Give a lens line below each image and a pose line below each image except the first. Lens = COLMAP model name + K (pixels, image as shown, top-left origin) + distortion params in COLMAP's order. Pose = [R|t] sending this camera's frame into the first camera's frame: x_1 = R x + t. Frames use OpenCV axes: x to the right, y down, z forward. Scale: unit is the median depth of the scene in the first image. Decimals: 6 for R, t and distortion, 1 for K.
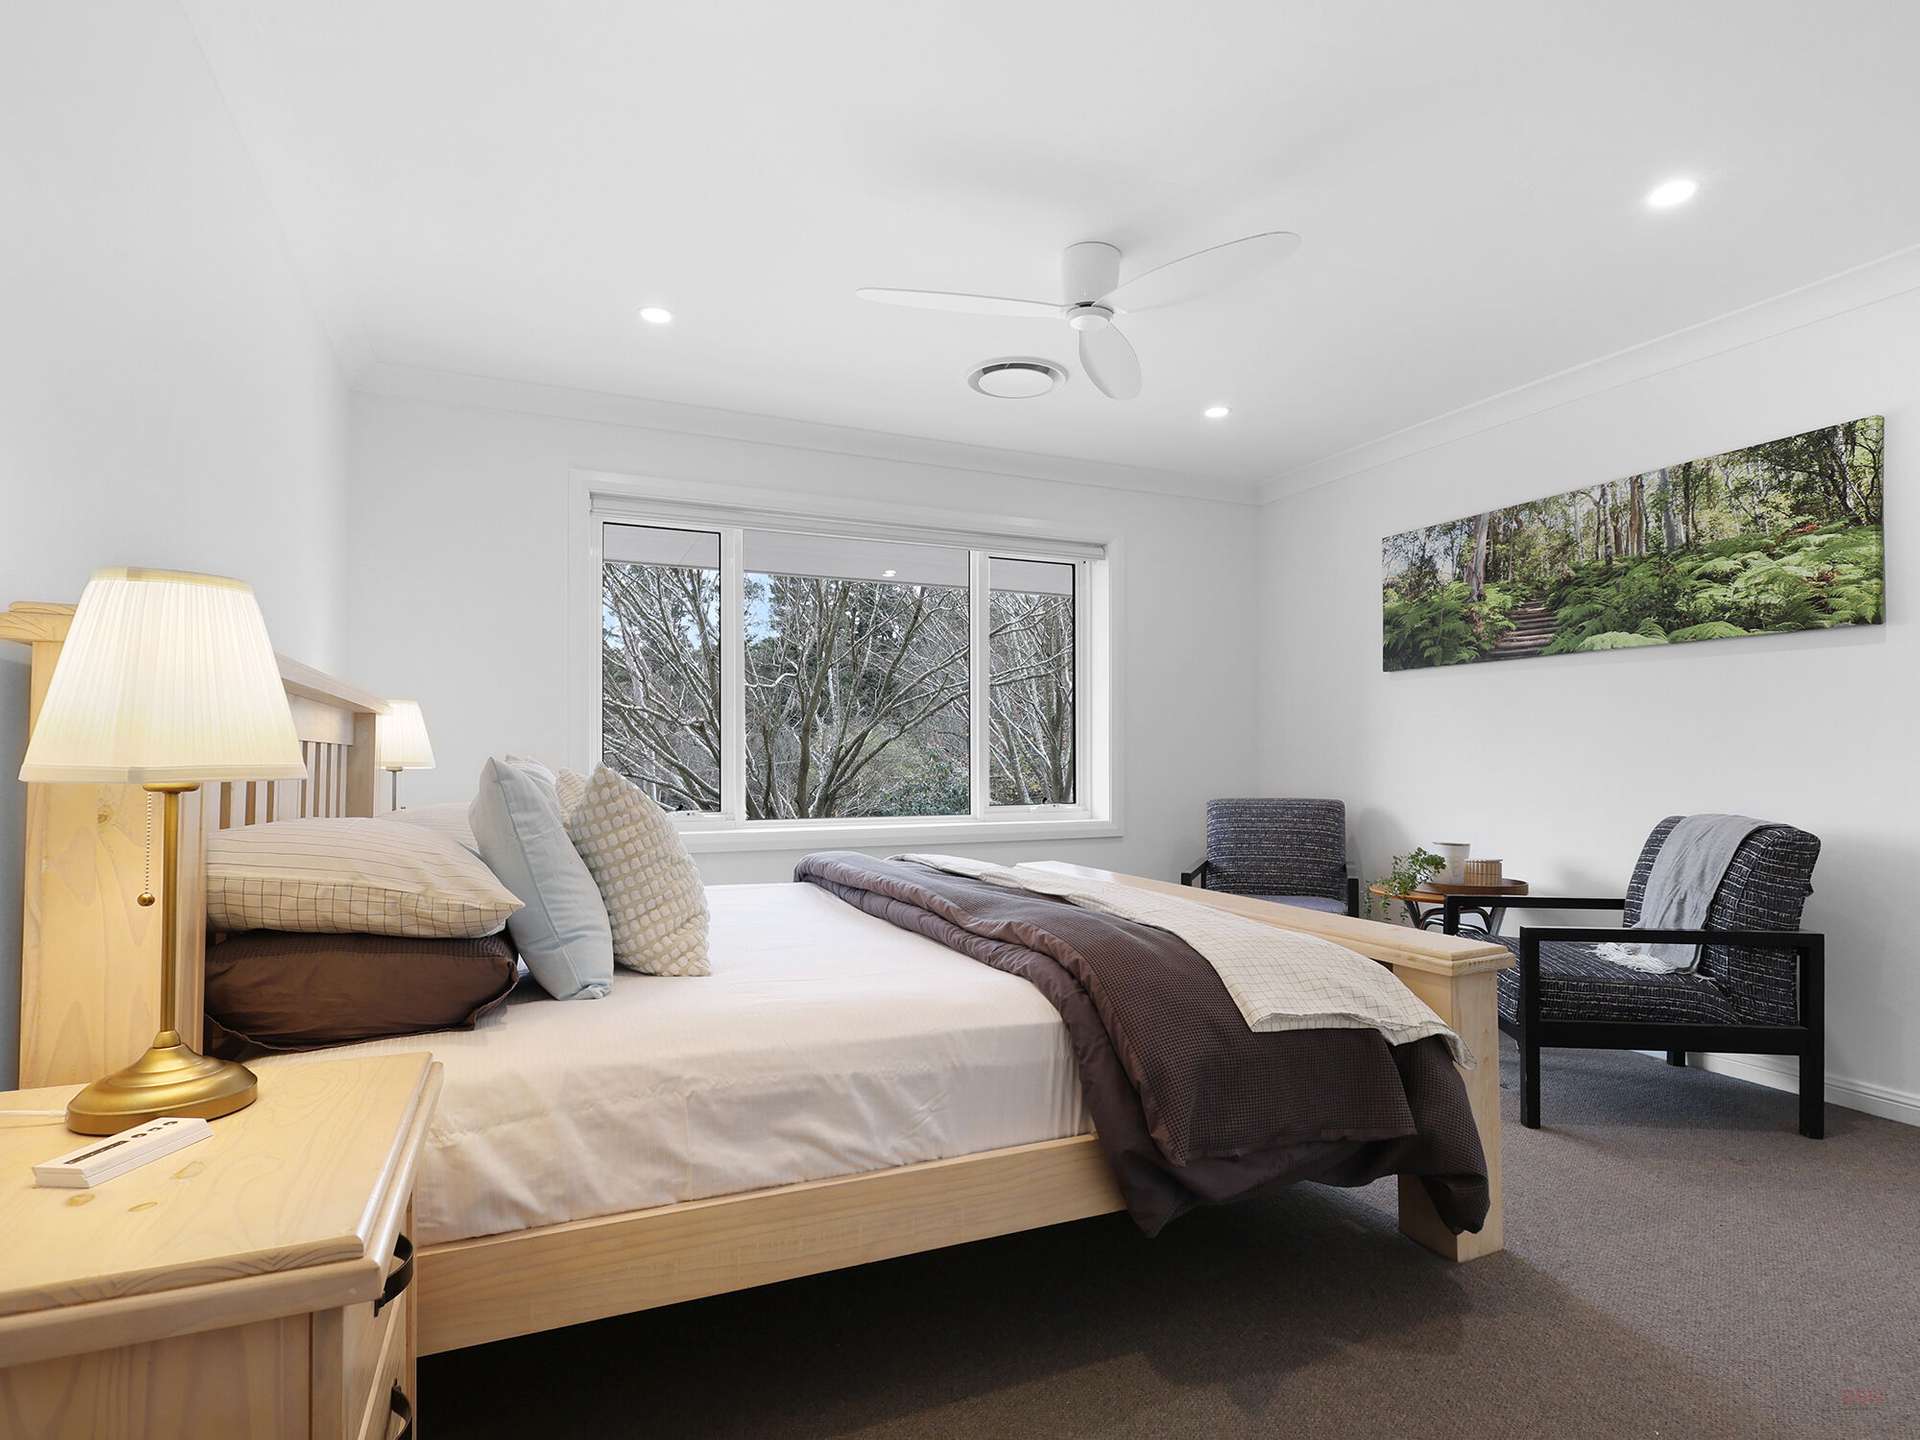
lens RADIAL K [[1018.0, 0, 964.1], [0, 1018.0, 760.7], [0, 0, 1]] dist [-0.004437, -0.000511]
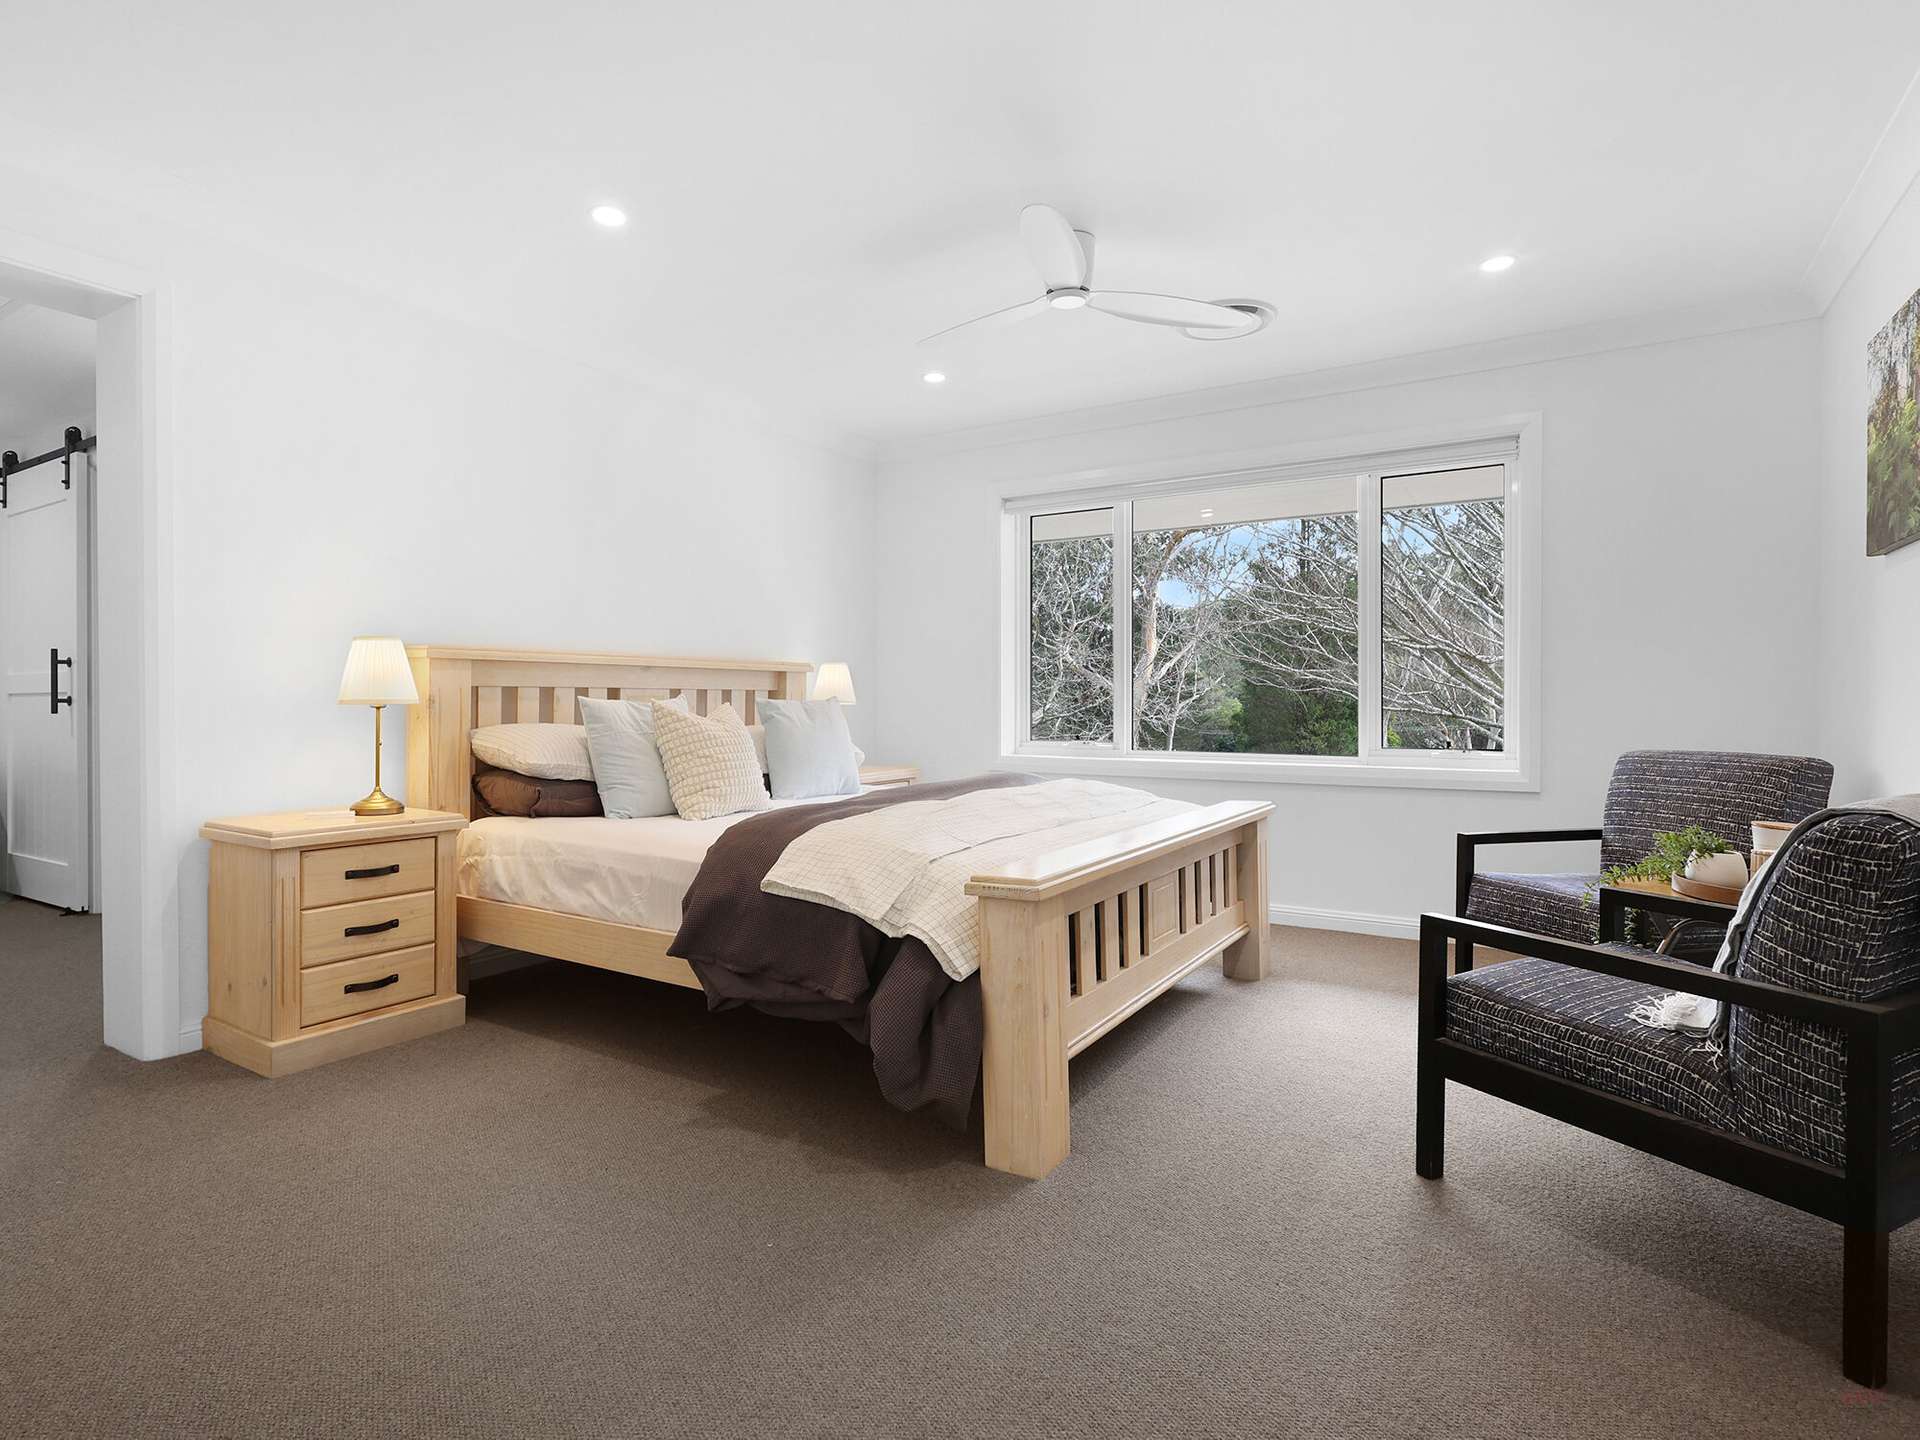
lens RADIAL K [[1027.6, 0, 952.9], [0, 1027.6, 717.6], [0, 0, 1]] dist [-0.000962, -0.000182]
pose [[0.547807, 0.012434, -0.836512, 1.611168], [-0.000505, 0.999894, 0.014532, 0.008549], [0.836605, -0.007538, 0.547755, 0.451788]]
